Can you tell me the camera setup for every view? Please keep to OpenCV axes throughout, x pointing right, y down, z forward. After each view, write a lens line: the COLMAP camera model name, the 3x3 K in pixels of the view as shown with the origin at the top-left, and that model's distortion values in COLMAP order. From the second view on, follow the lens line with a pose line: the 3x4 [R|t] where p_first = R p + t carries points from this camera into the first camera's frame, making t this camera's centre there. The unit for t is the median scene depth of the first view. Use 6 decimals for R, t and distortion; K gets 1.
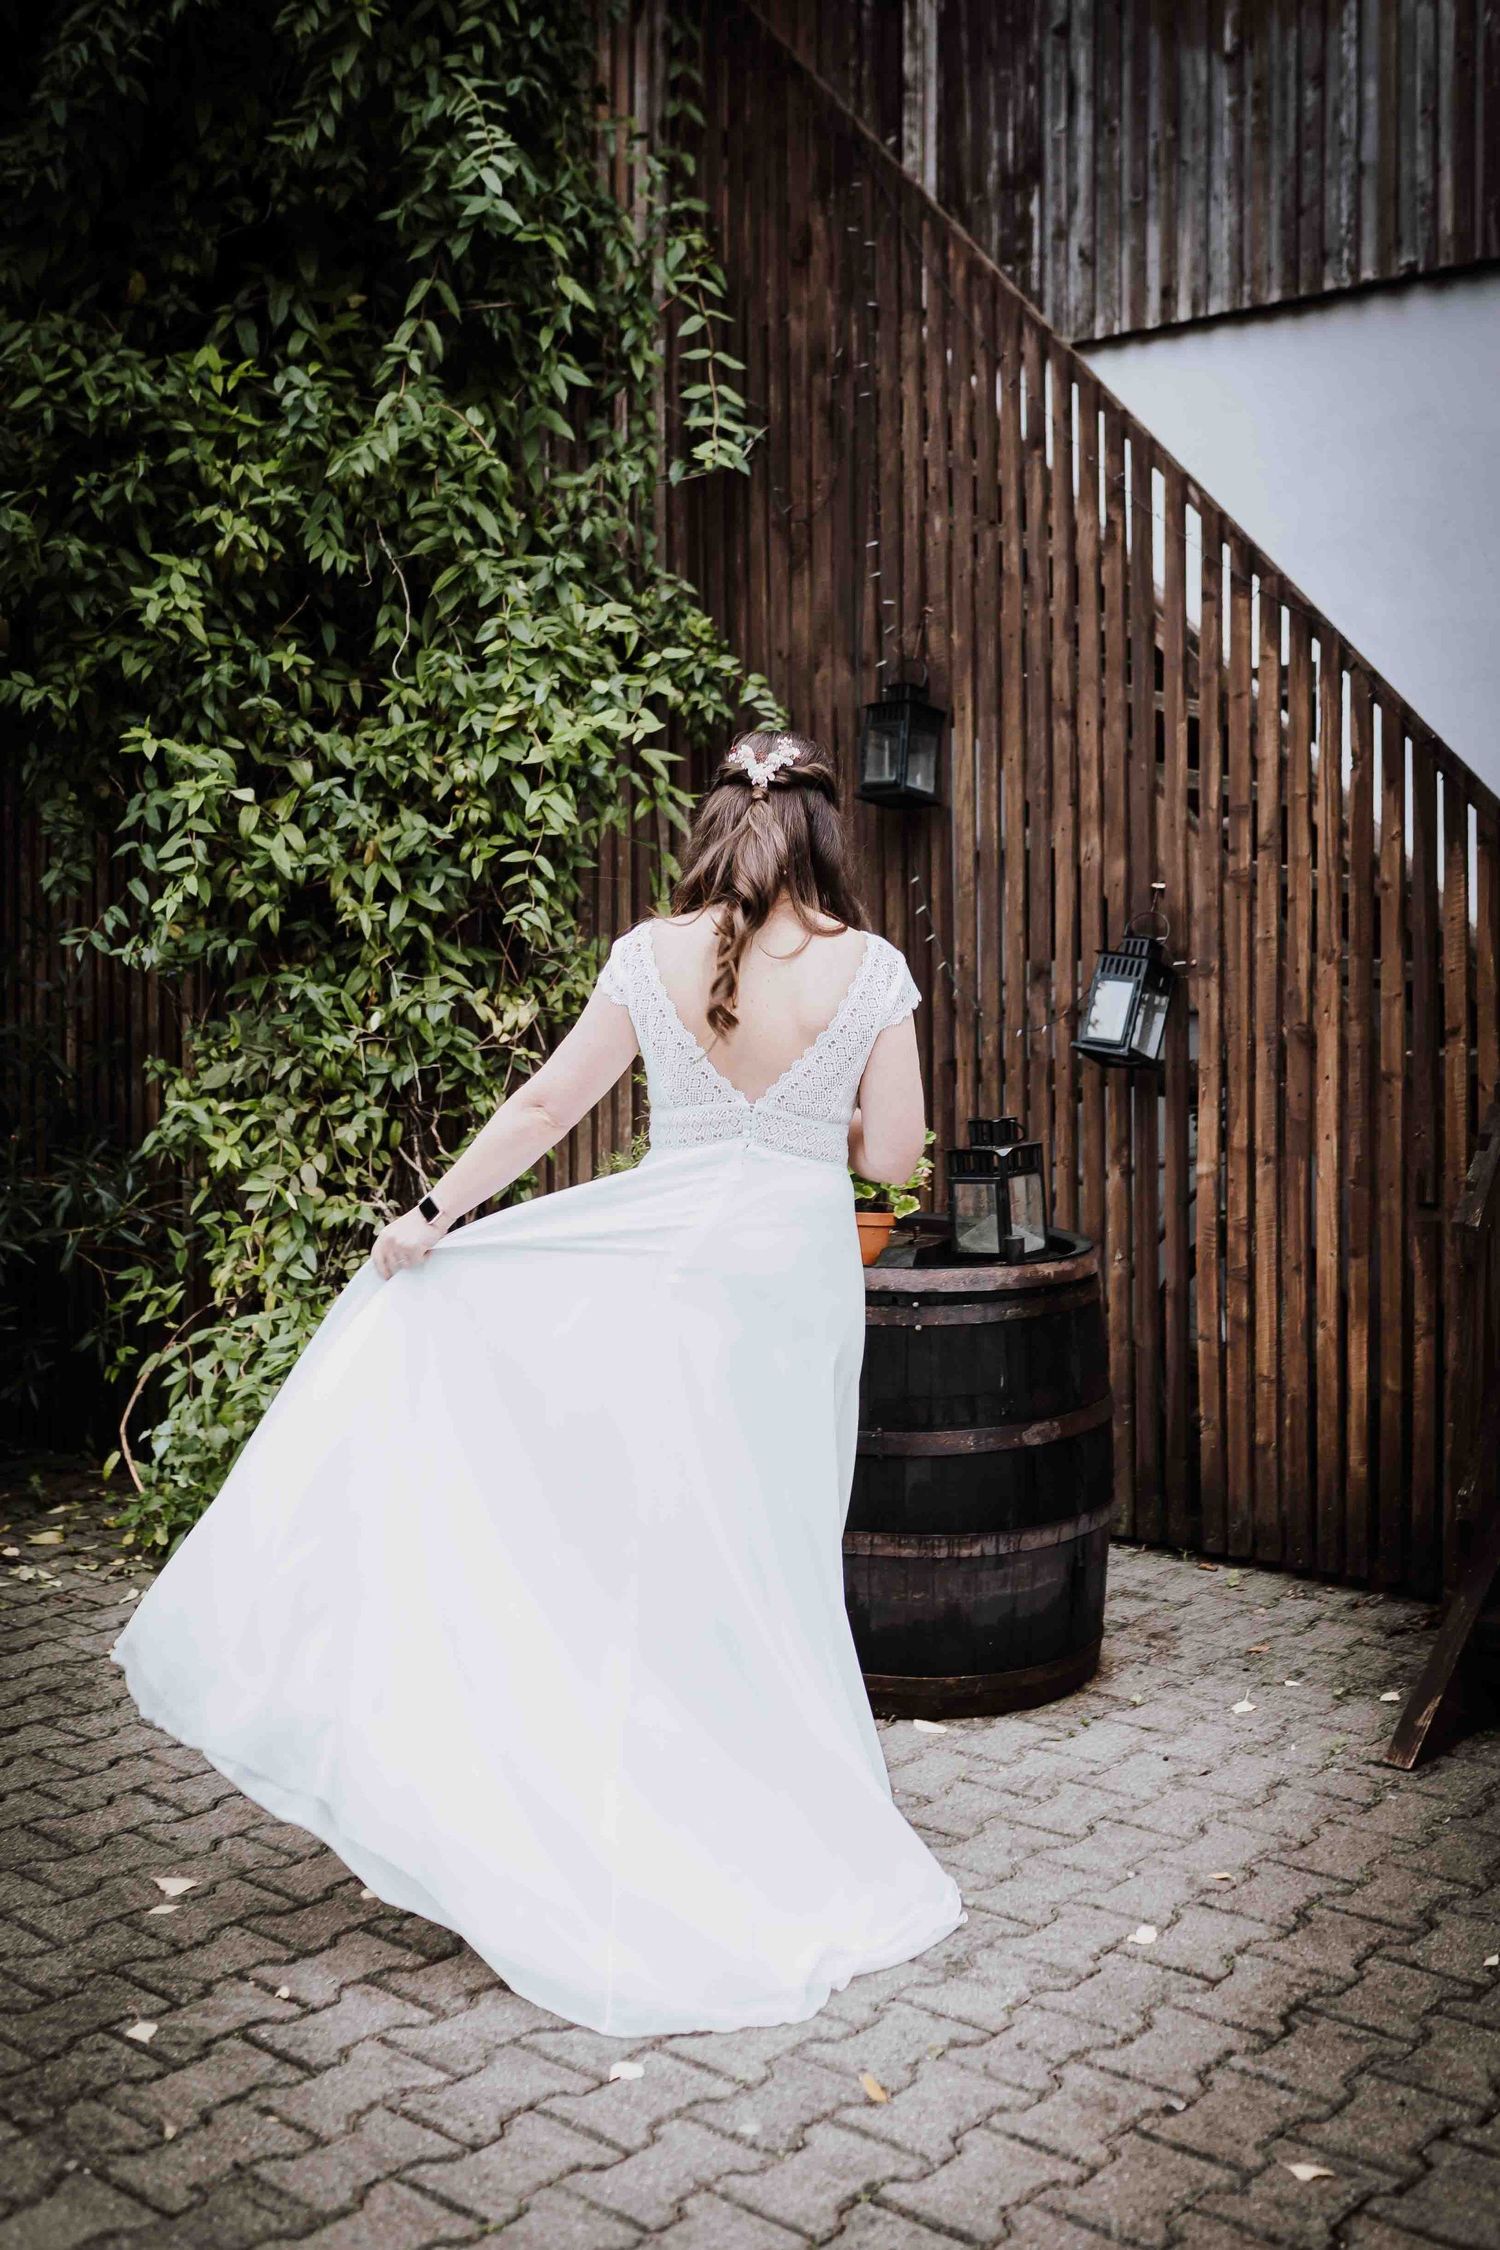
lens RADIAL K [[2300.6, 0, 864.6], [0, 2300.6, 994.2], [0, 0, 1]] dist [-0.005438, 0.014967]
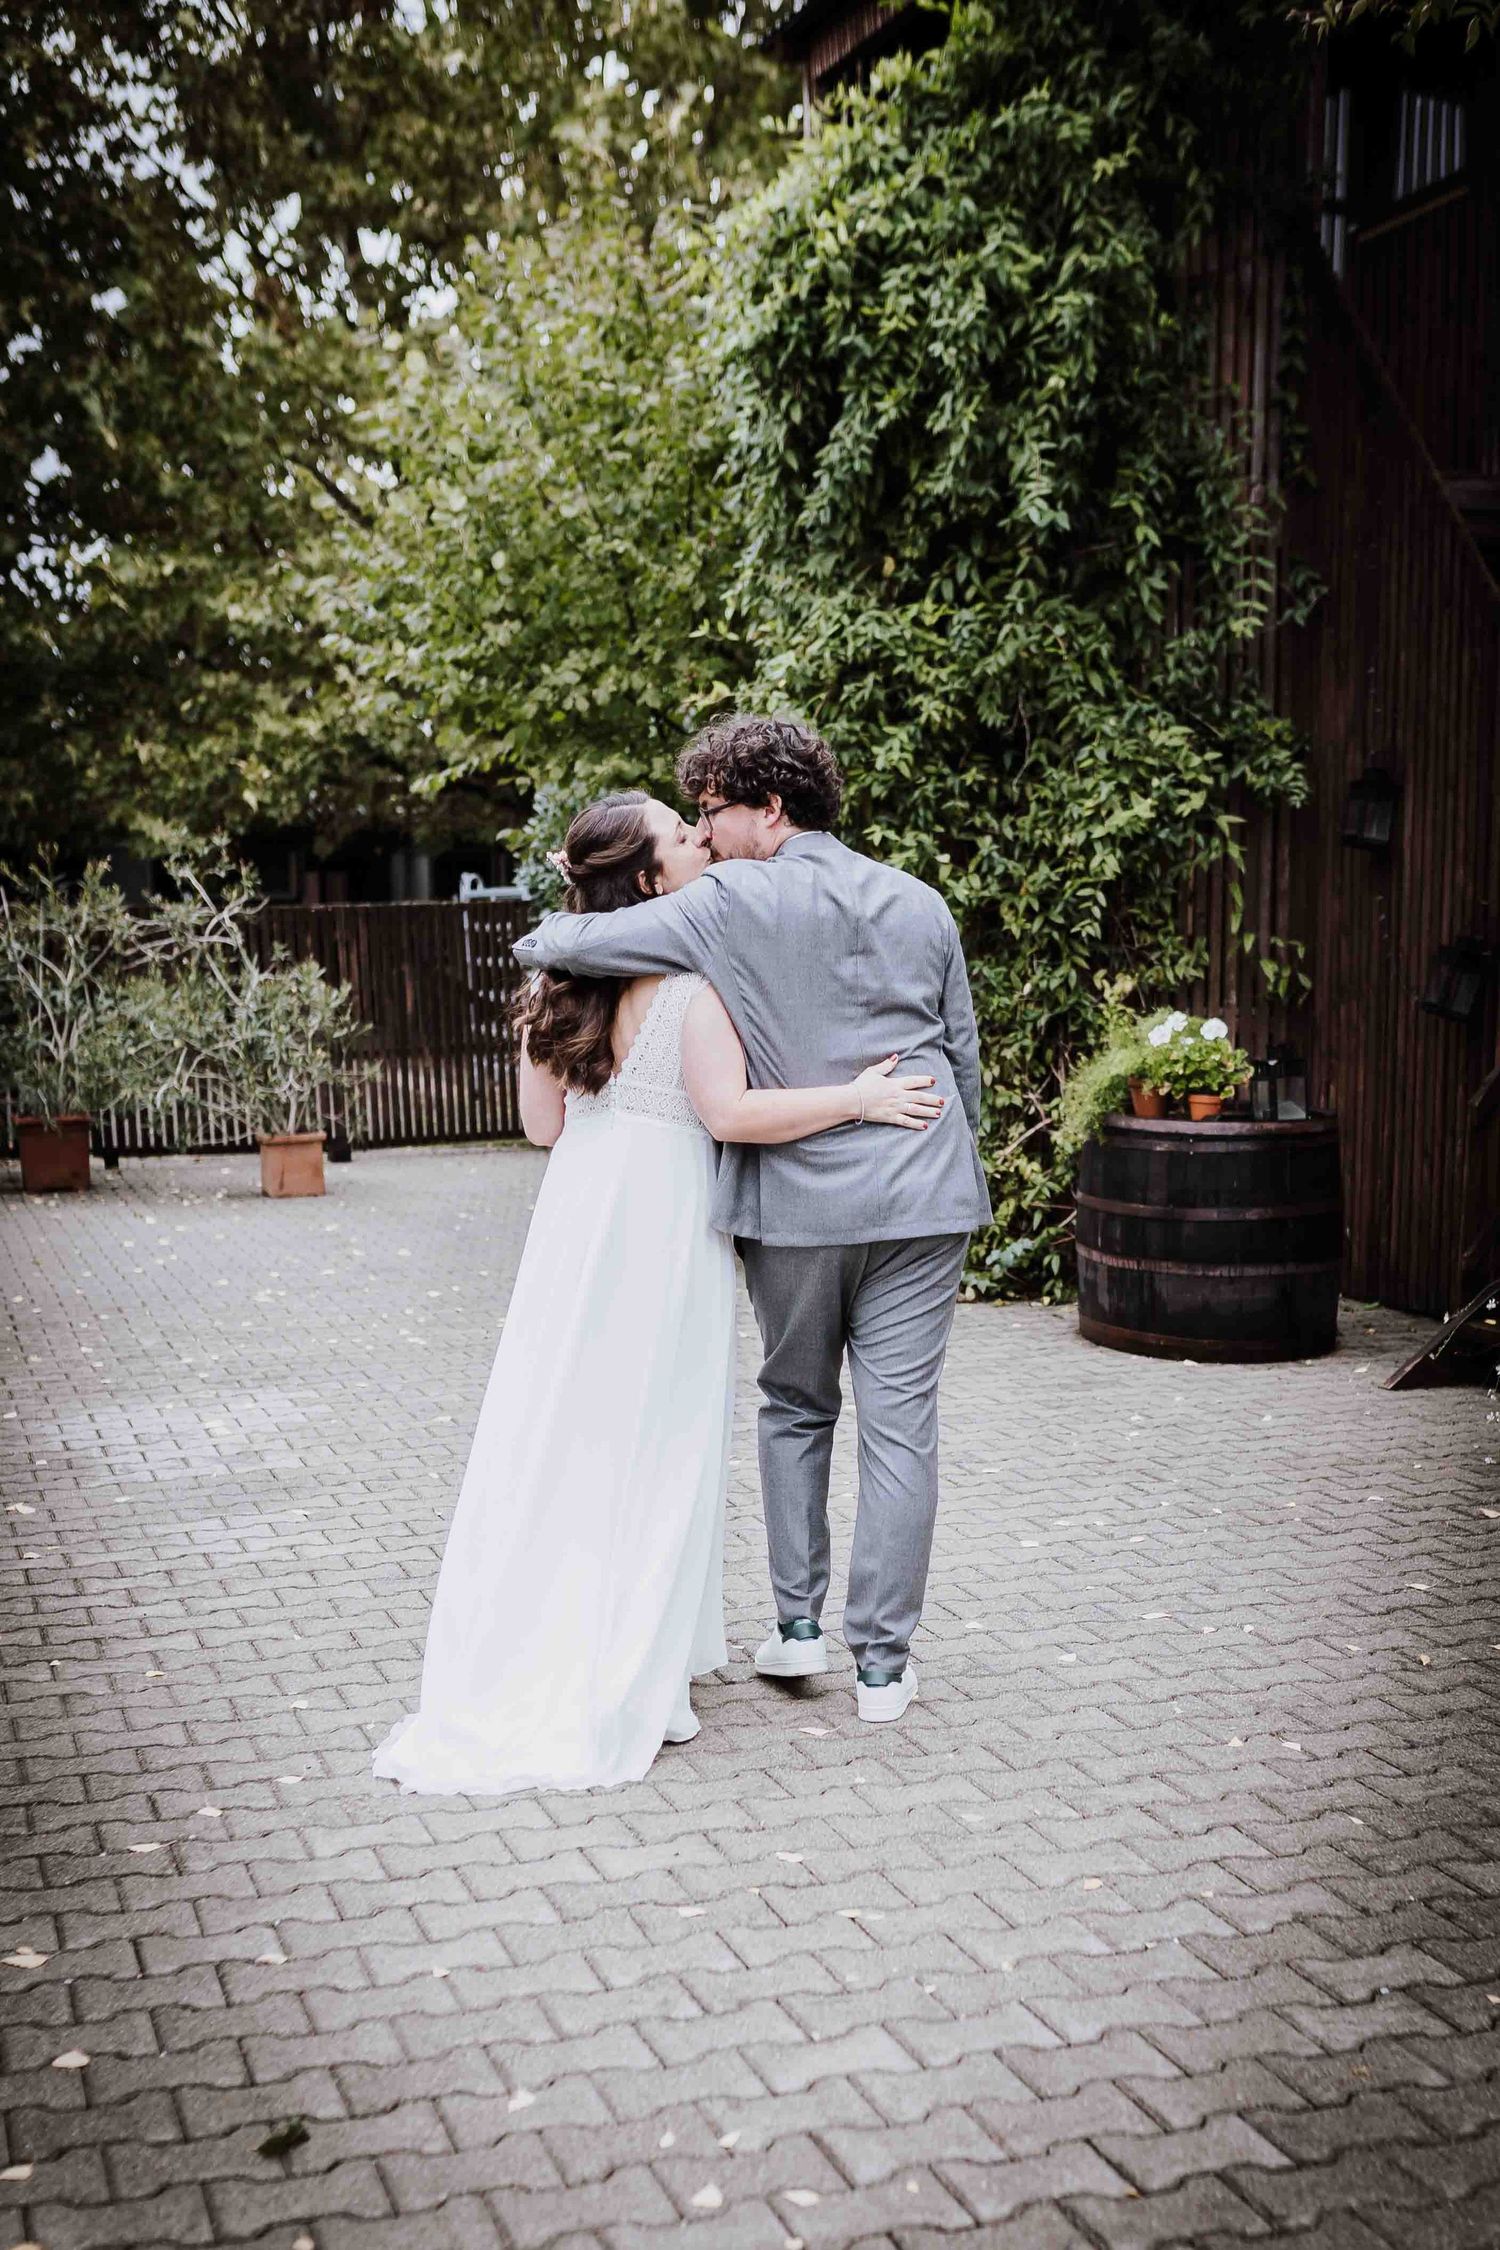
lens RADIAL K [[2513.7, 0, 970.3], [0, 2513.7, 1328.9], [0, 0, 1]] dist [-0.000480, -0.008125]
pose [[0.880828, 0.069294, -0.468338, 0.648421], [-0.003974, 0.990278, 0.139046, 0.002774], [0.473420, -0.120614, 0.872540, -0.687946]]
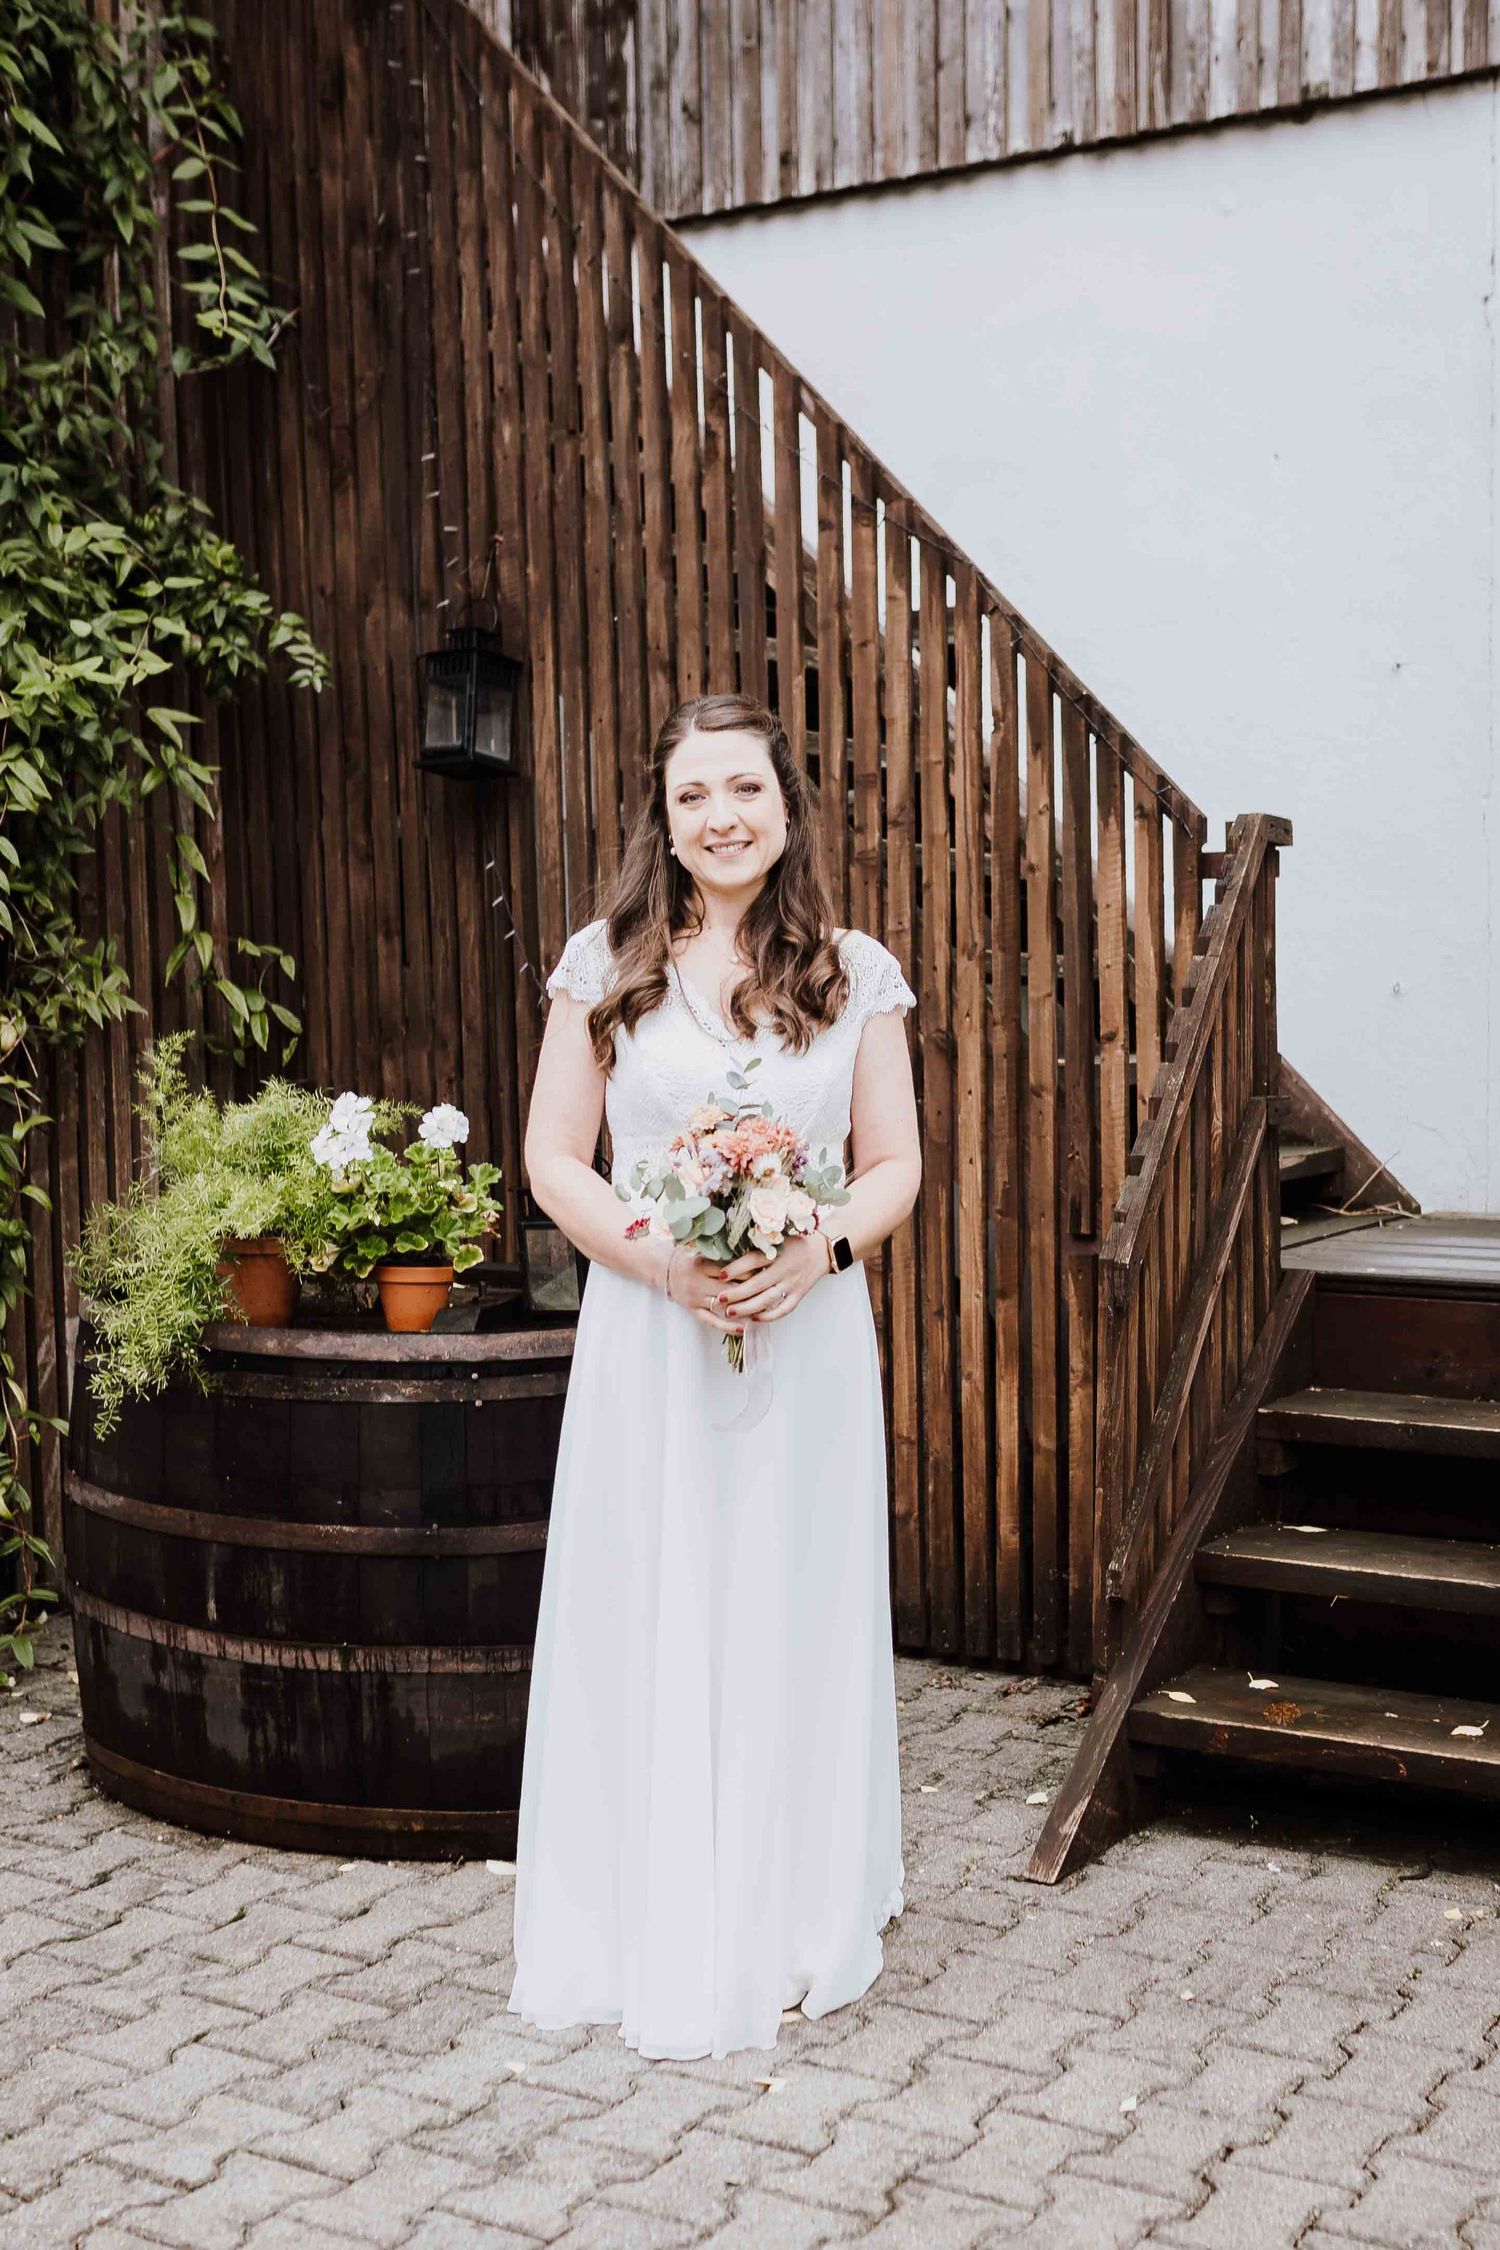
lens RADIAL K [[2607.6, 0, 905.0], [0, 2607.6, 1192.7], [0, 0, 1]] dist [-0.003285, 0.006798]
pose [[0.988305, -0.026160, 0.150231, 0.028256], [0.014638, 0.996901, 0.077298, -0.002183], [-0.151787, -0.074195, 0.985625, 0.035234]]
